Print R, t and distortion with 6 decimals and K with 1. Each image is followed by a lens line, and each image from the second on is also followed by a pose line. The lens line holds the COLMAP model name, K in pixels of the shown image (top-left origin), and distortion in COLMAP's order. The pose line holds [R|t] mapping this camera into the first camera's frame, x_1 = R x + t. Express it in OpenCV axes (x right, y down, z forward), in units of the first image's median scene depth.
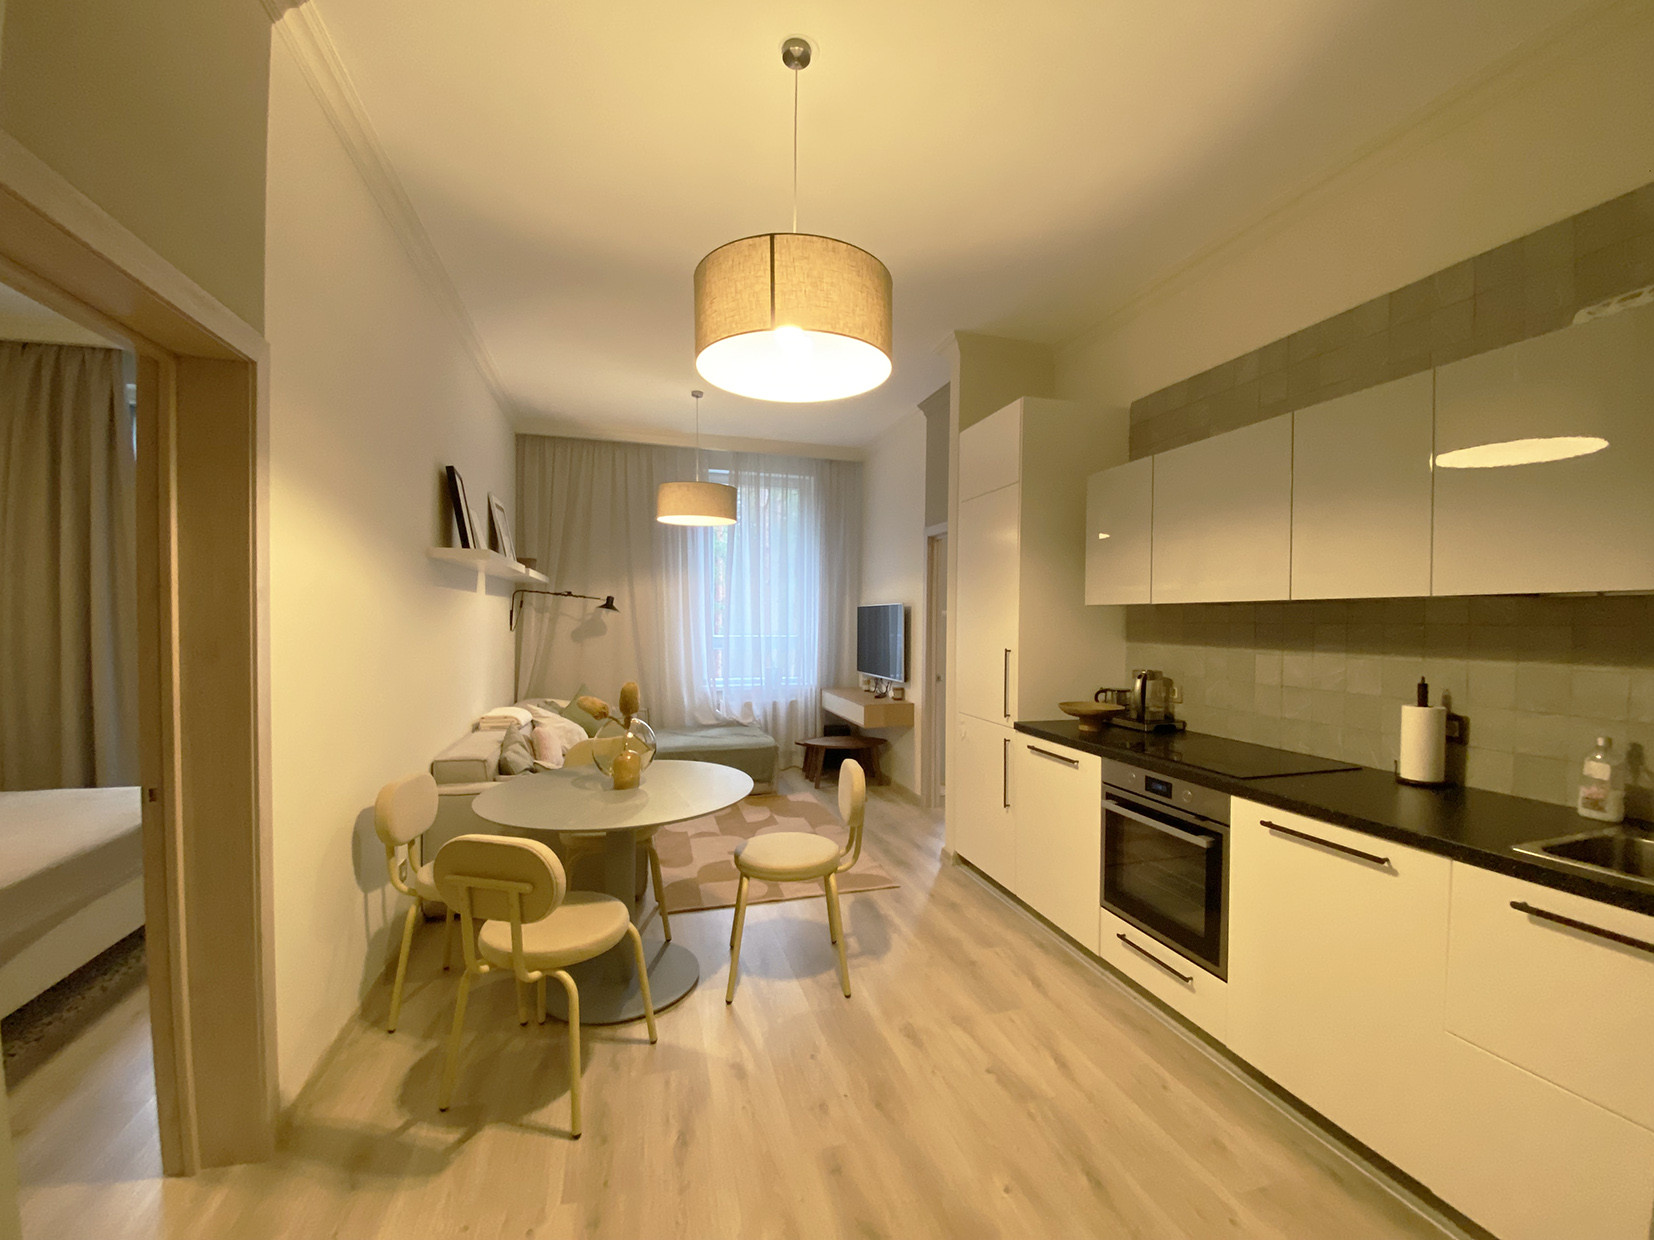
lens RADIAL K [[699.2, 0, 827.0], [0, 699.2, 620.0], [0, 0, 1]] dist [0.003050, -0.014274]
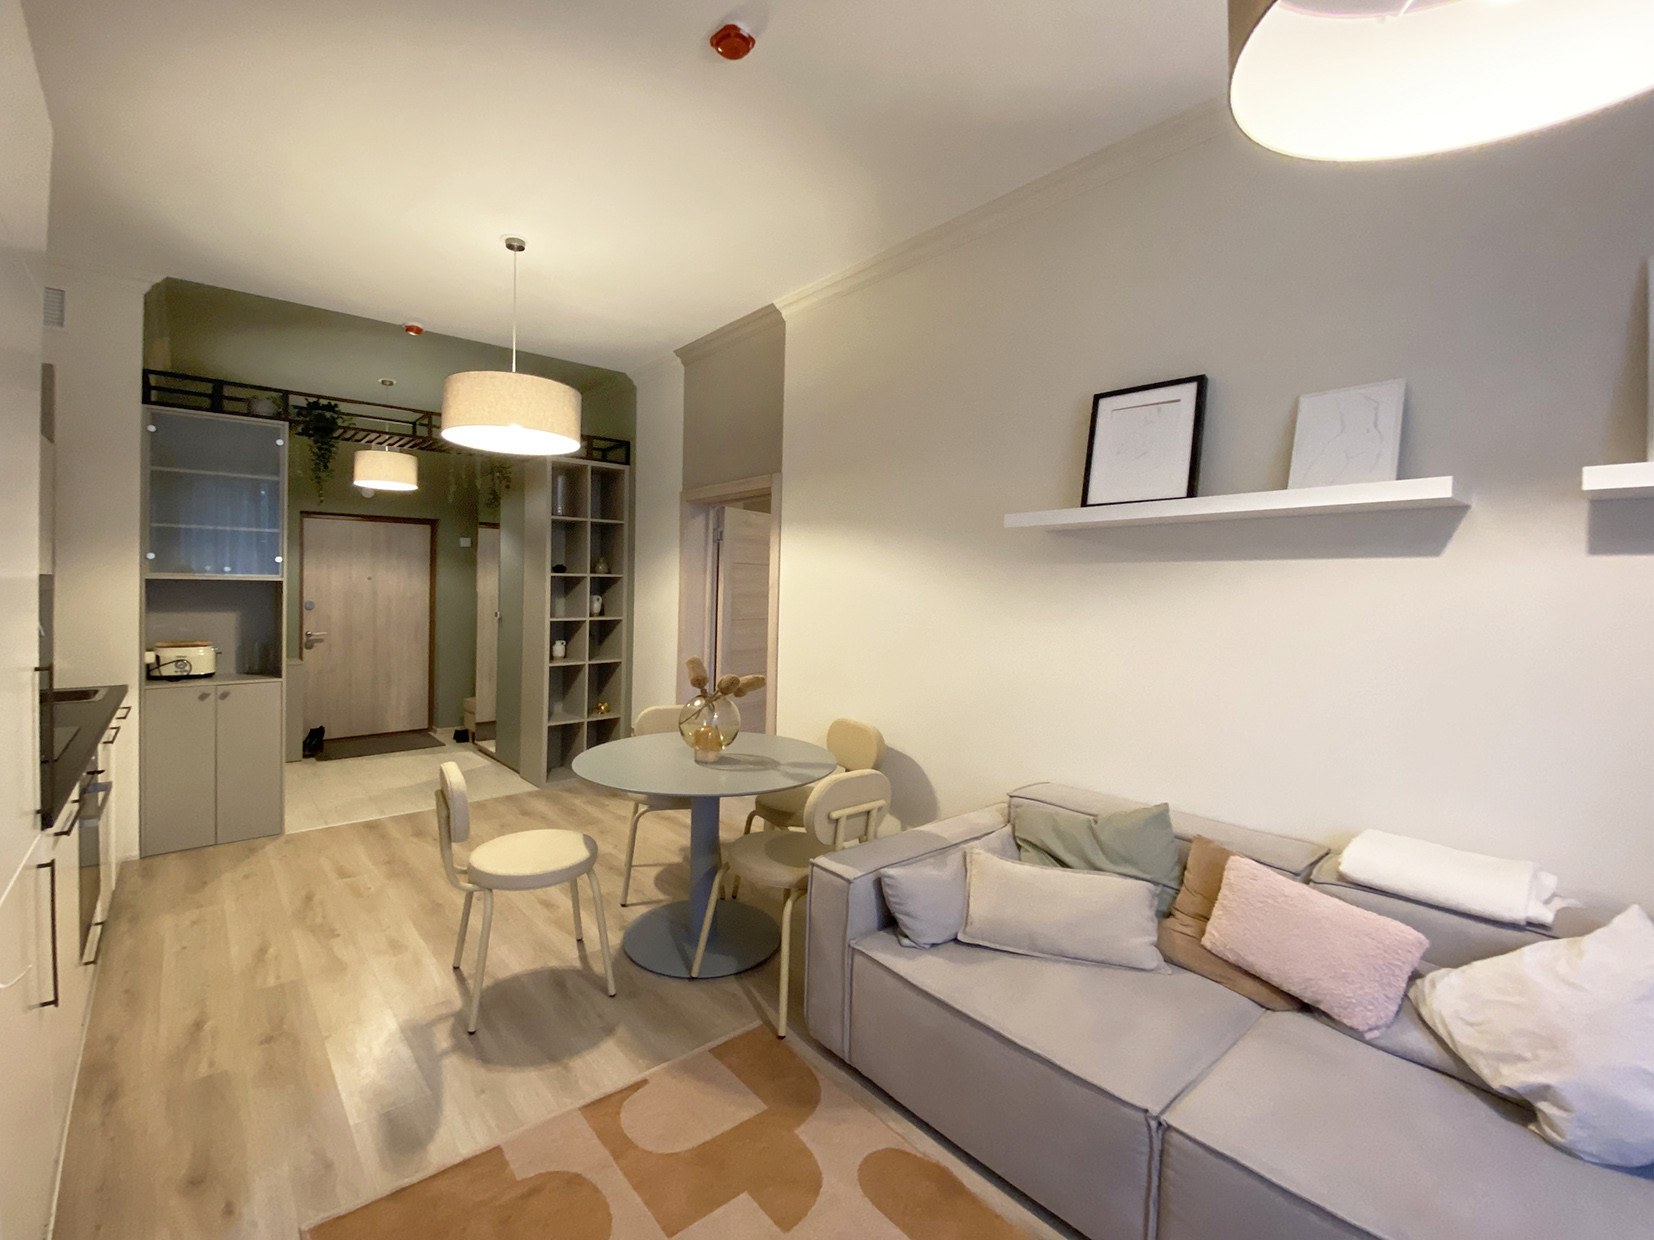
lens RADIAL K [[699.2, 0, 827.0], [0, 699.2, 620.0], [0, 0, 1]] dist [0.003050, -0.014274]
pose [[-0.889275, 0.021290, -0.456877, 0.002810], [-0.004127, 0.998502, 0.054561, -0.009708], [0.457354, 0.050405, -0.887855, 2.129537]]
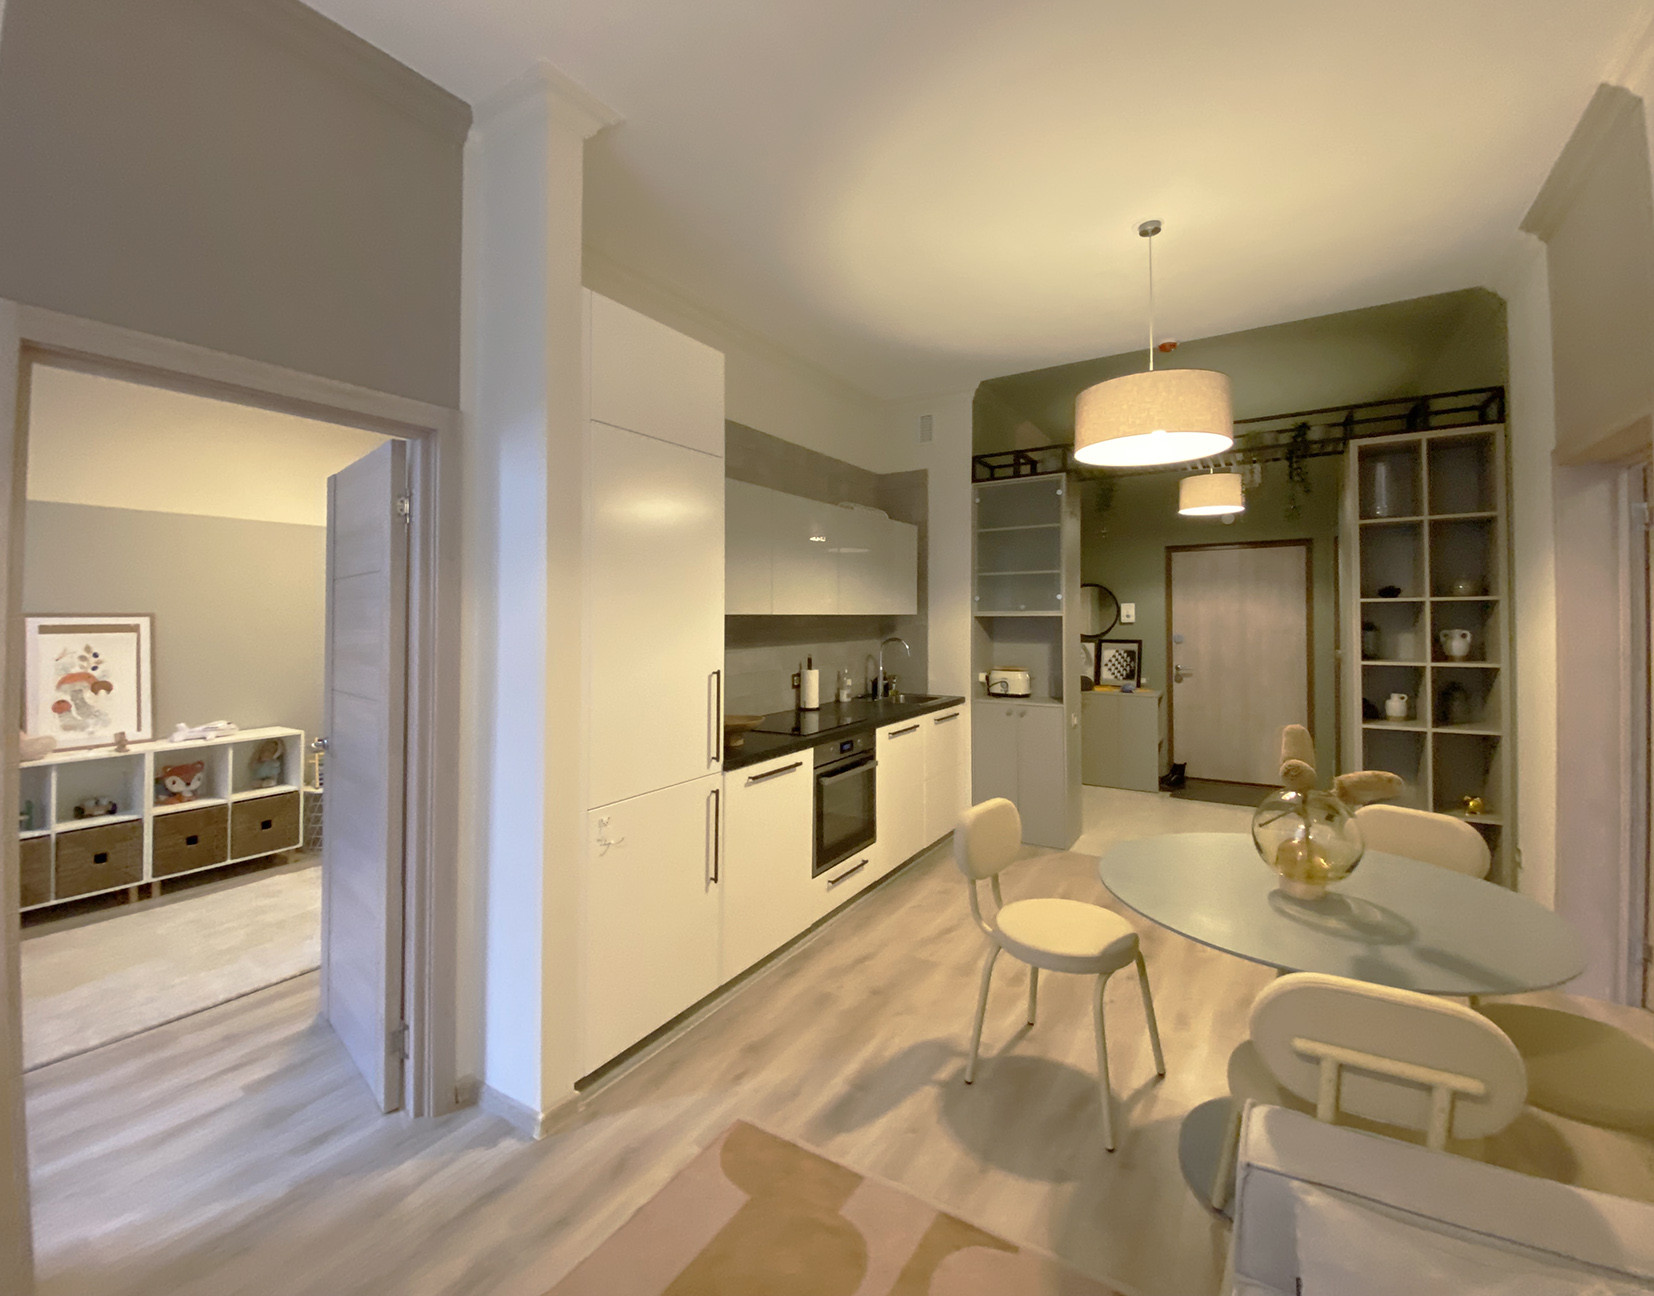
lens RADIAL K [[768.2, 0, 789.6], [0, 768.2, 603.3], [0, 0, 1]] dist [0.059426, -0.047606]
pose [[-0.671955, 0.028512, 0.740043, -0.553745], [0.018073, 0.999592, -0.022102, -0.008430], [-0.740372, -0.001477, -0.672196, 1.978756]]
